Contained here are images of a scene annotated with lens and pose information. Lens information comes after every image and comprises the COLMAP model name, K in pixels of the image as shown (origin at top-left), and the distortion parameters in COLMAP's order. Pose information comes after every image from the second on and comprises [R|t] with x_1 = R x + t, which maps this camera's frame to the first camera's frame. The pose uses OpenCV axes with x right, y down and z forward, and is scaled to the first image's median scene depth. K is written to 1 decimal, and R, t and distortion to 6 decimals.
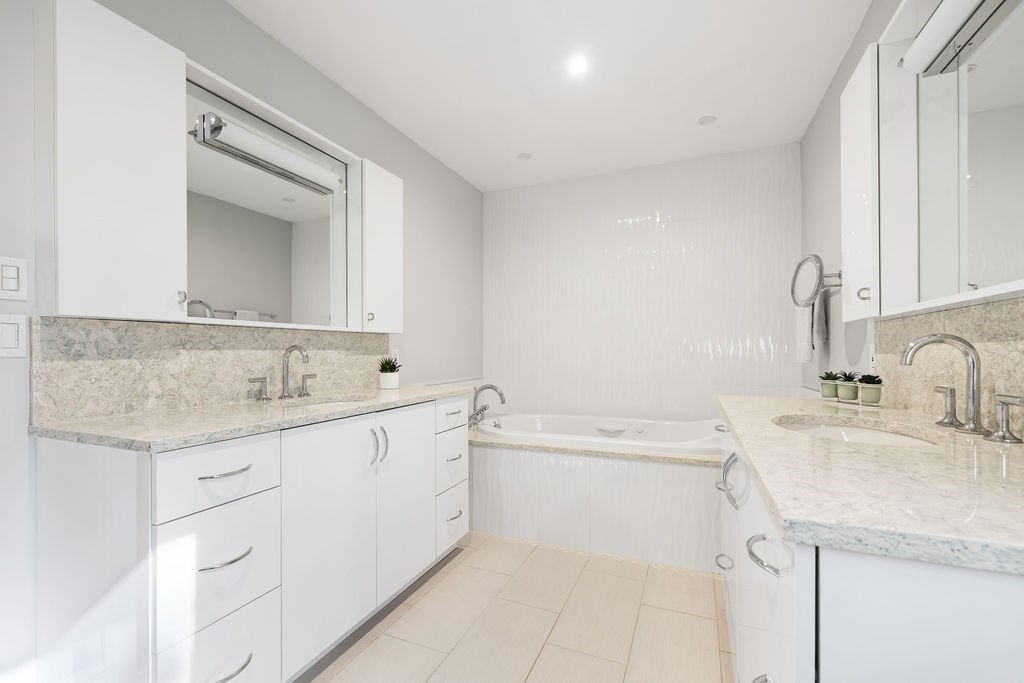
lens RADIAL K [[439.3, 0, 513.7], [0, 439.3, 348.8], [0, 0, 1]] dist [-0.018756, 0.001356]
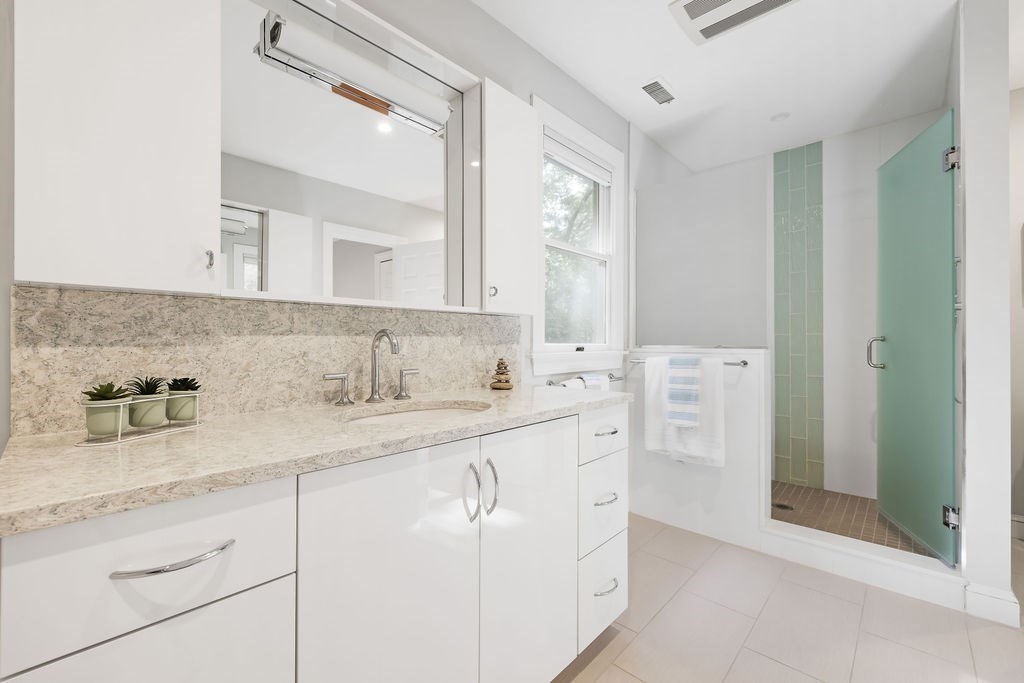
lens RADIAL K [[439.3, 0, 513.1], [0, 439.3, 340.2], [0, 0, 1]] dist [-0.018756, 0.001356]
pose [[0.940280, 0.001038, -0.340400, -0.051257], [0.001103, 0.999981, 0.006095, 0.005104], [0.340400, -0.006107, 0.940261, 0.385499]]
